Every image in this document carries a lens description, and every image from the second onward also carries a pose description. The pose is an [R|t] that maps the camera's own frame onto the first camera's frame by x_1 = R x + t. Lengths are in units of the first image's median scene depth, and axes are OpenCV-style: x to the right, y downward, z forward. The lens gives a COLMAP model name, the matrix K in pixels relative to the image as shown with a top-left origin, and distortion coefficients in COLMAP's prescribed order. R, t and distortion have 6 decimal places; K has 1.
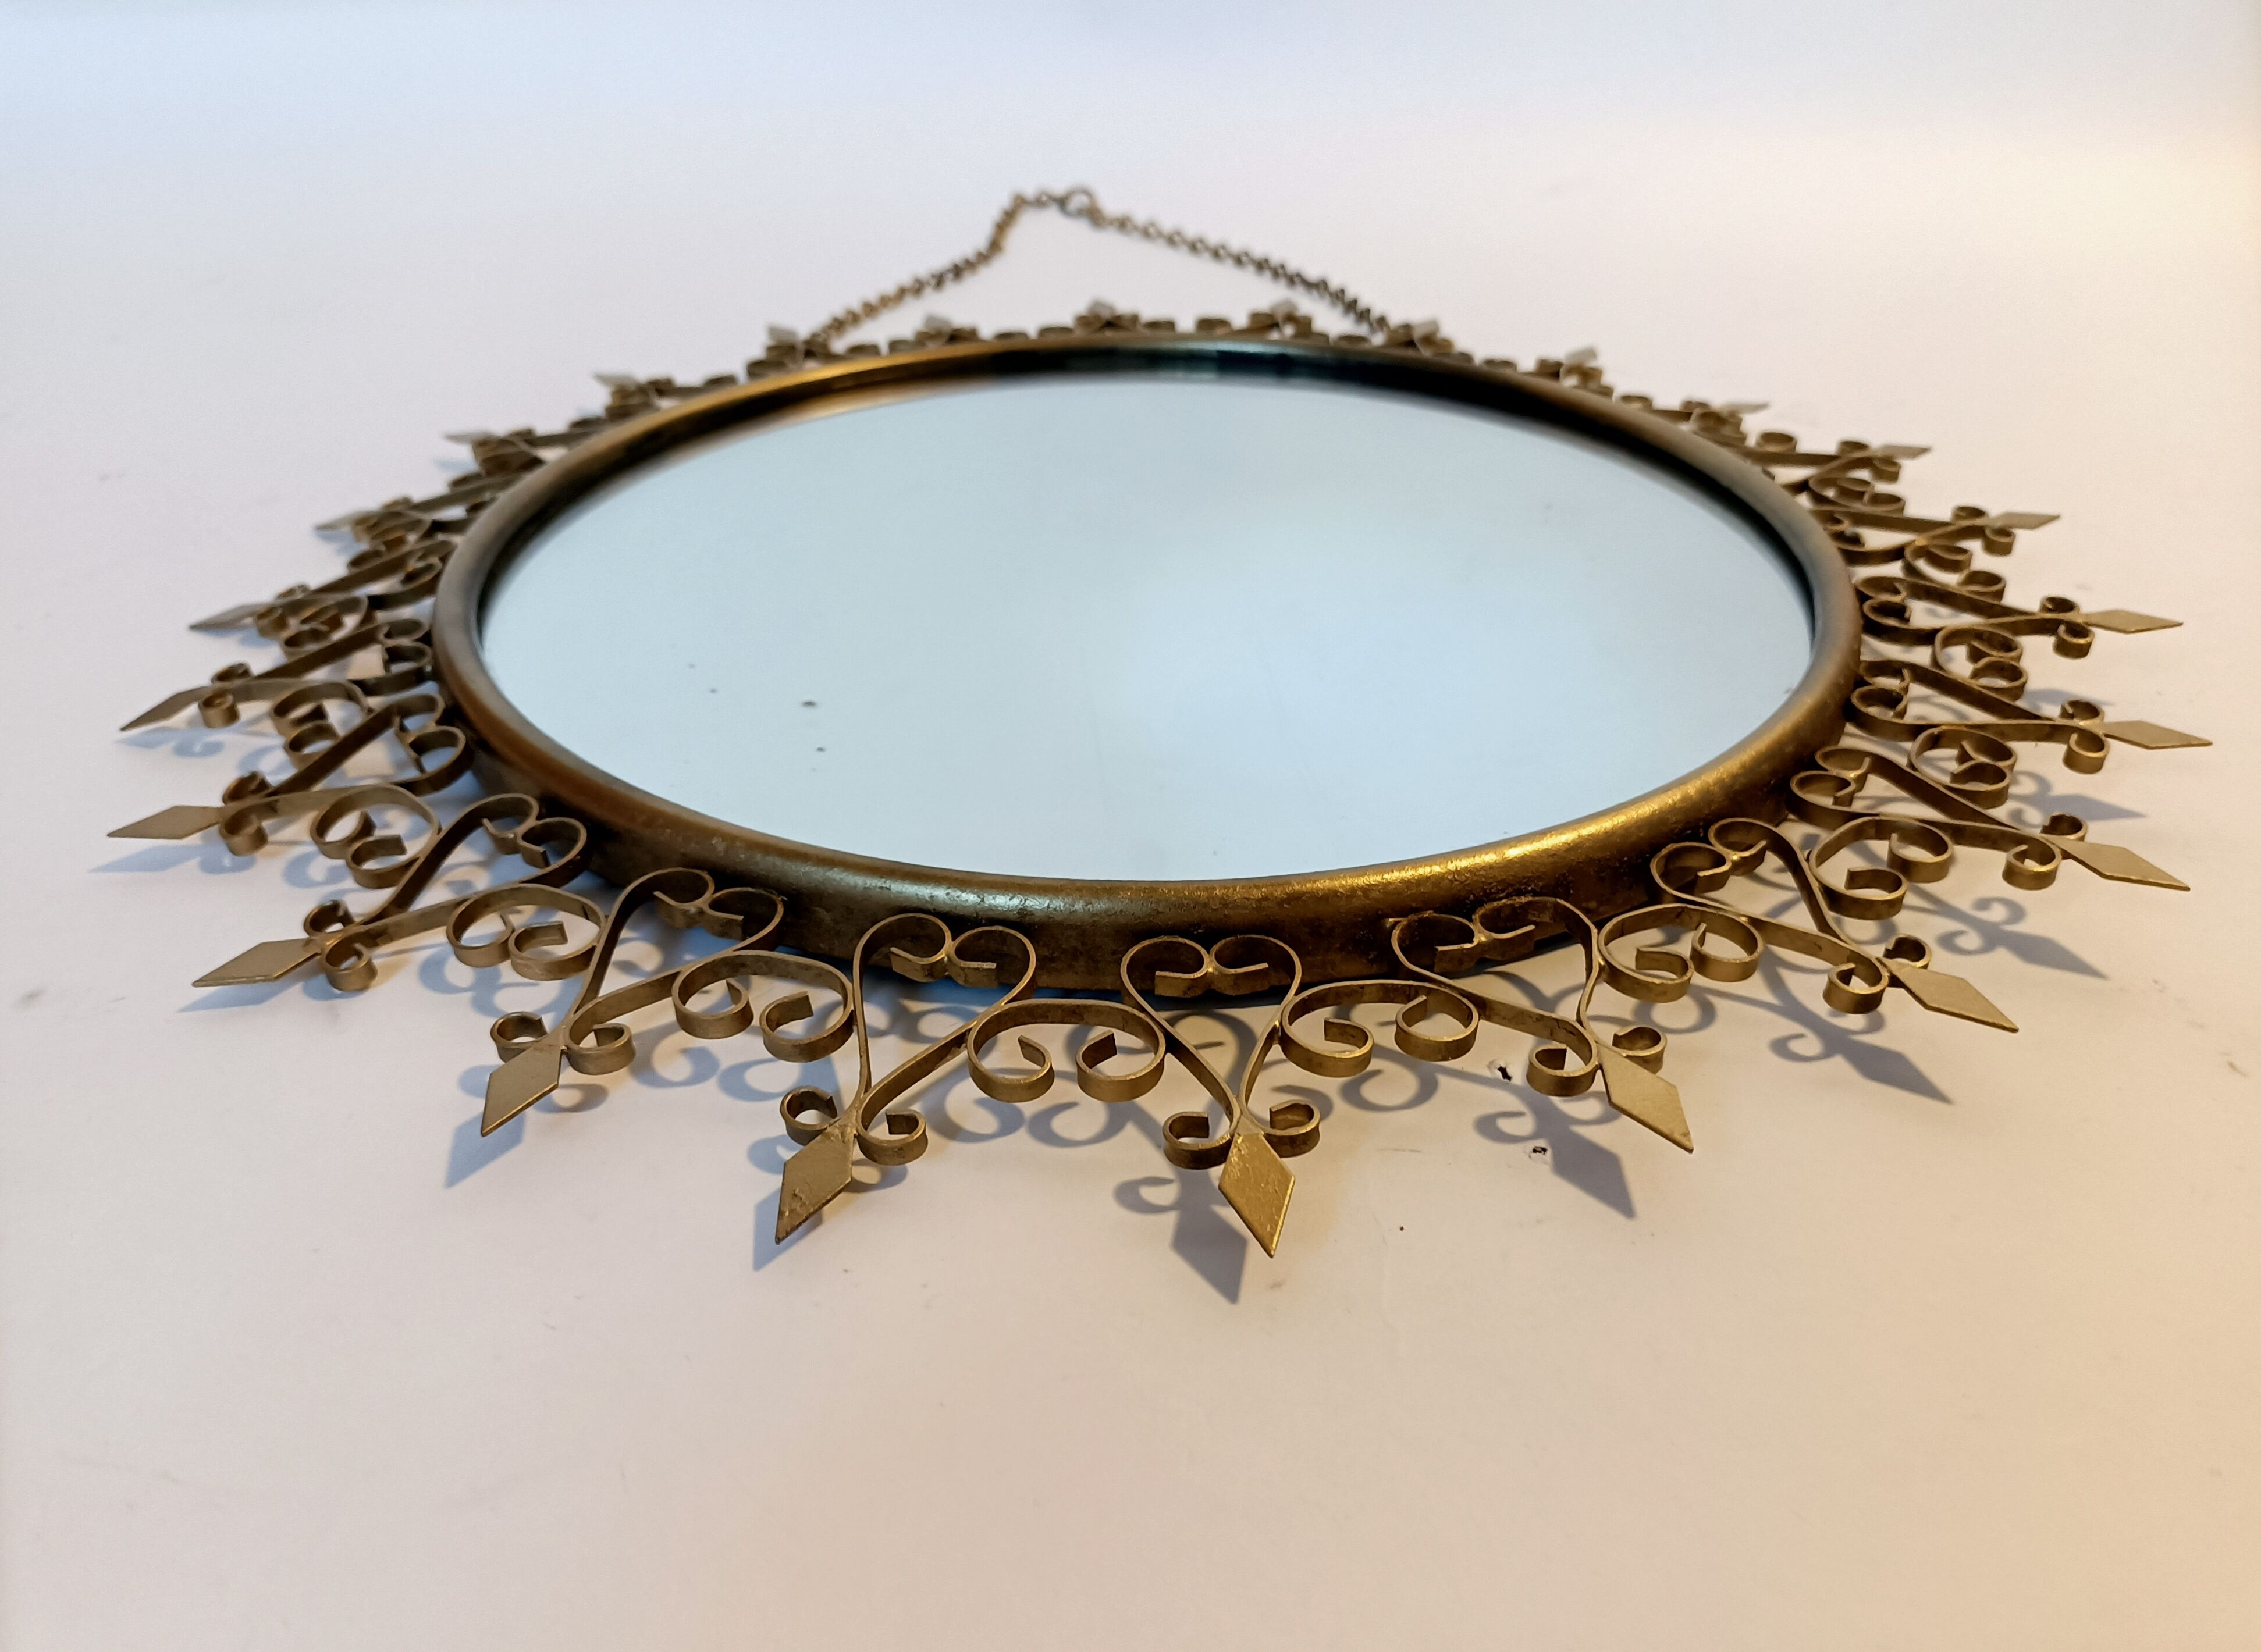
lens RADIAL K [[1787.5, 0, 1125.4], [0, 1787.5, 832.8], [0, 0, 1]] dist [0.030833, -0.057606]
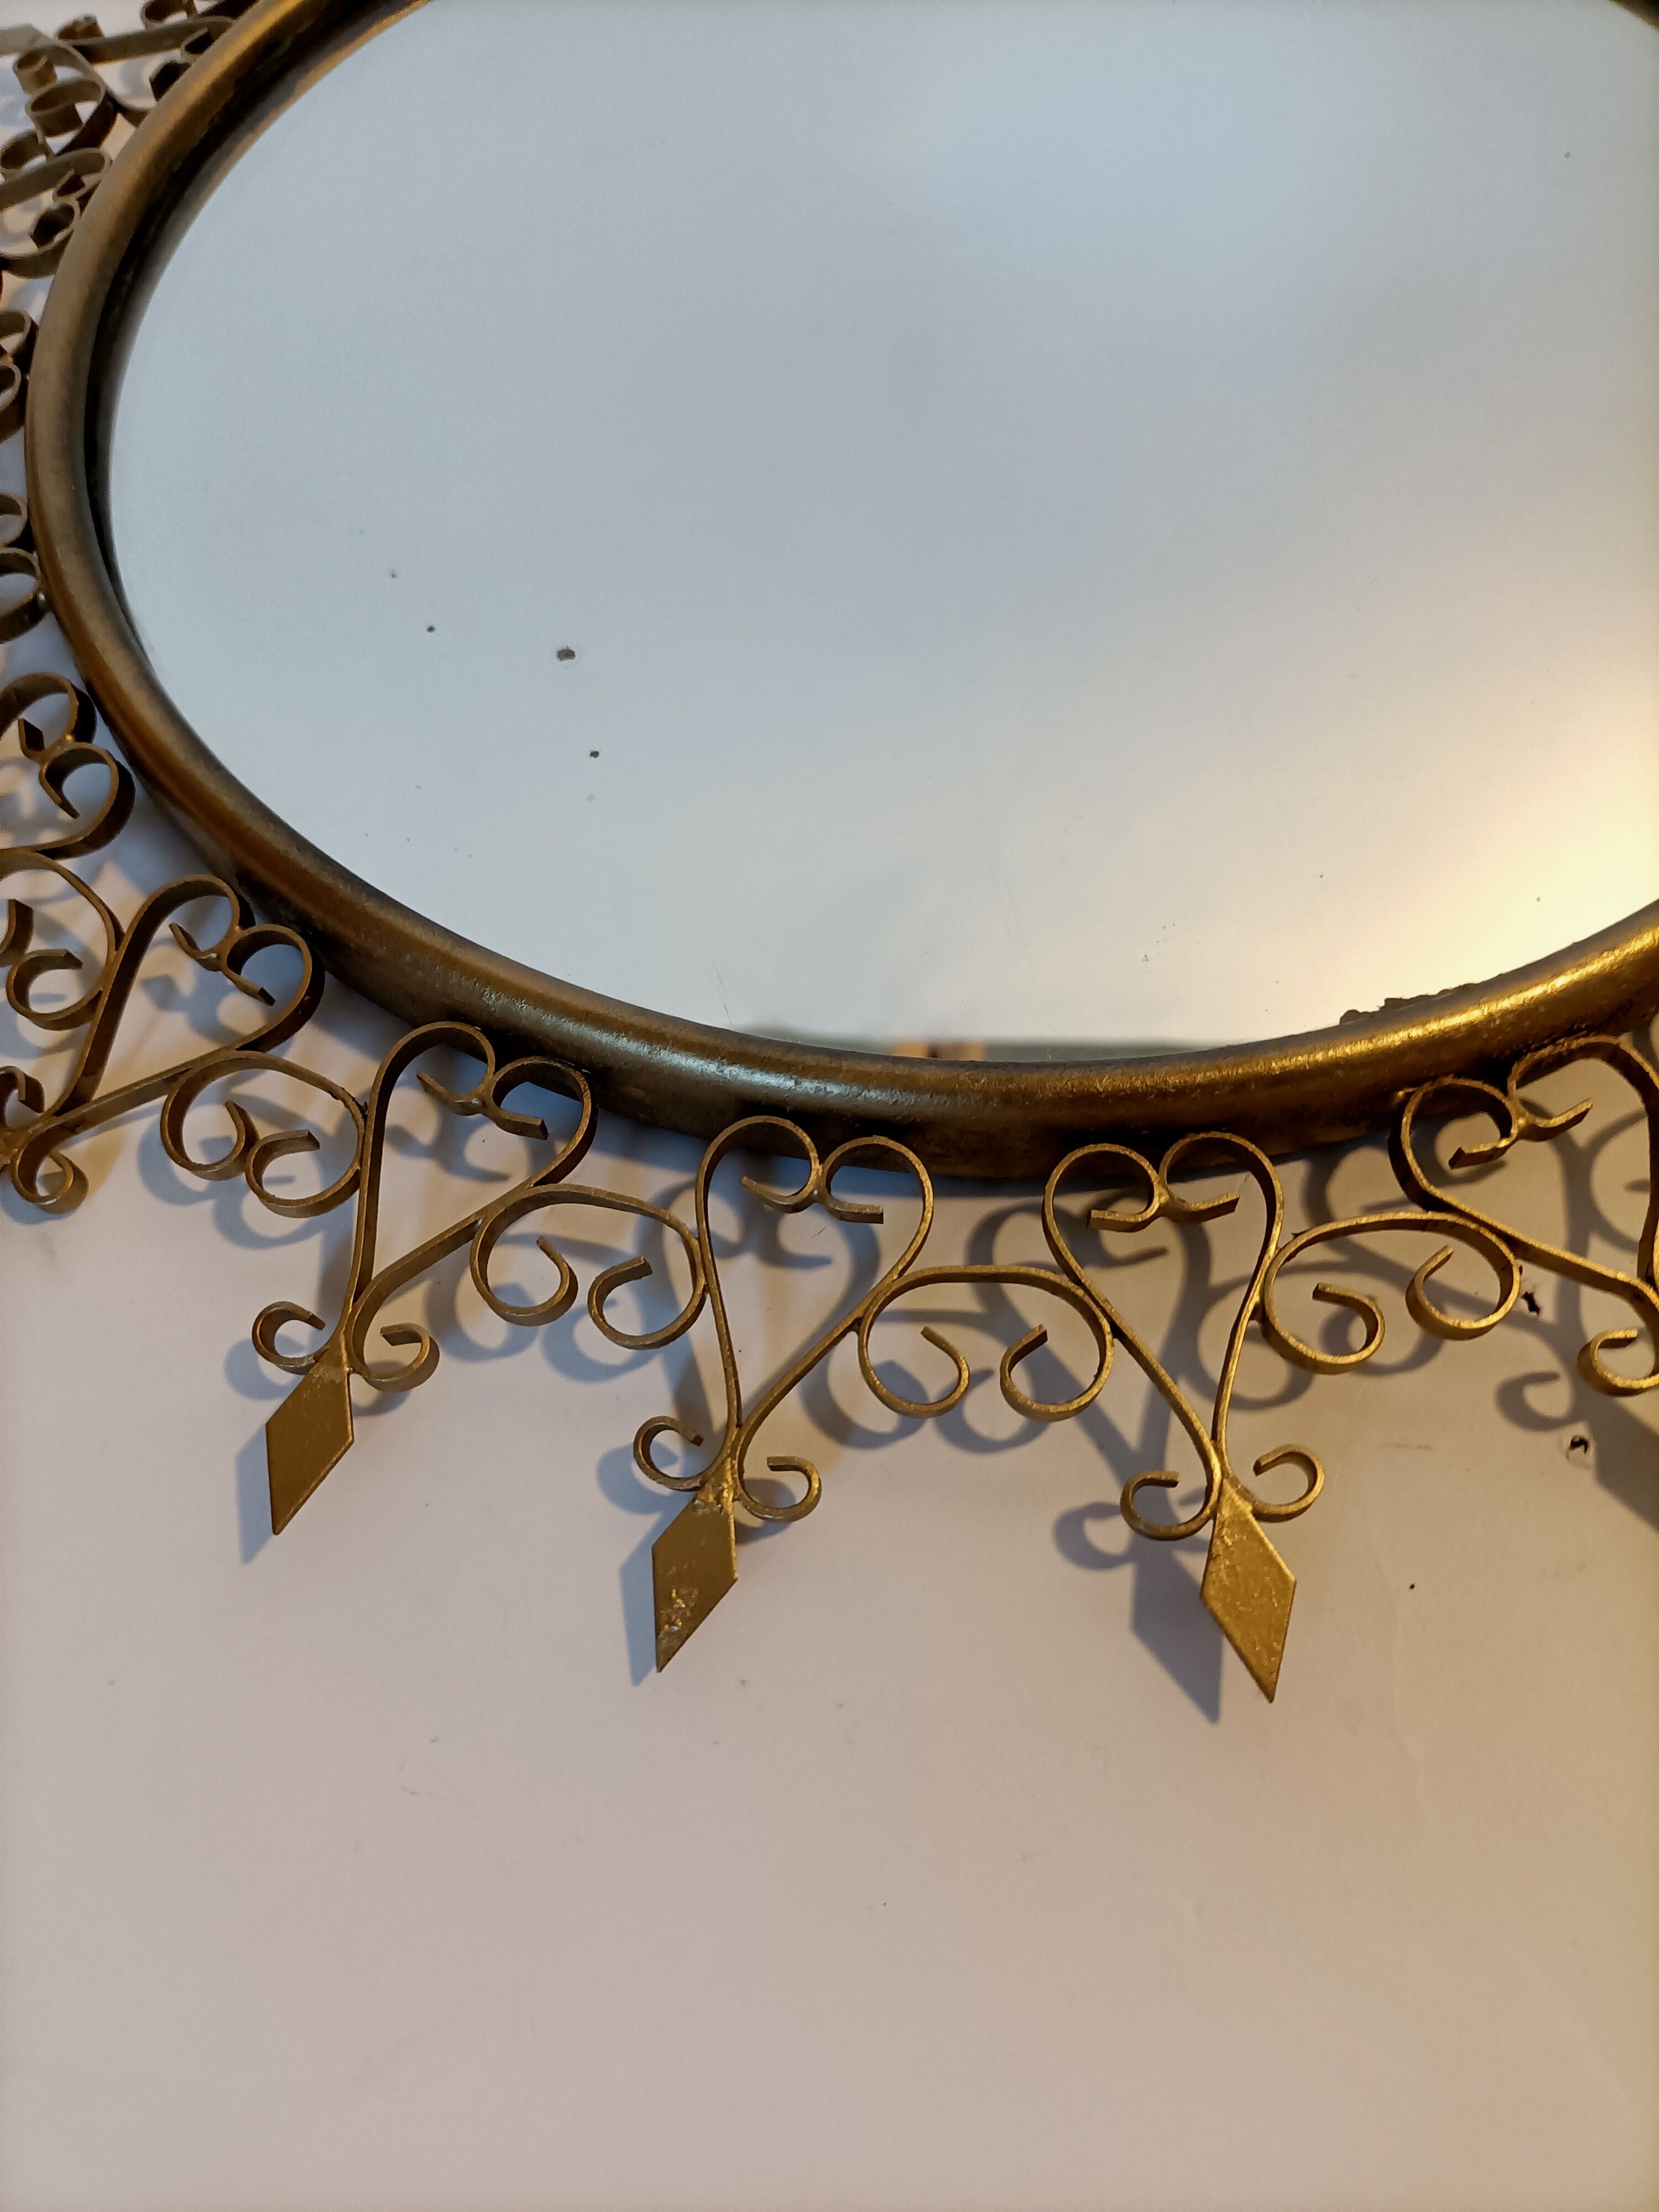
lens RADIAL K [[1707.9, 0, 834.3], [0, 1707.9, 1117.8], [0, 0, 1]] dist [0.044624, -0.064010]
pose [[0.999014, -0.034868, -0.027490, -0.067162], [0.044008, 0.859778, 0.508768, -0.314650], [0.005895, -0.509476, 0.860465, 0.365951]]
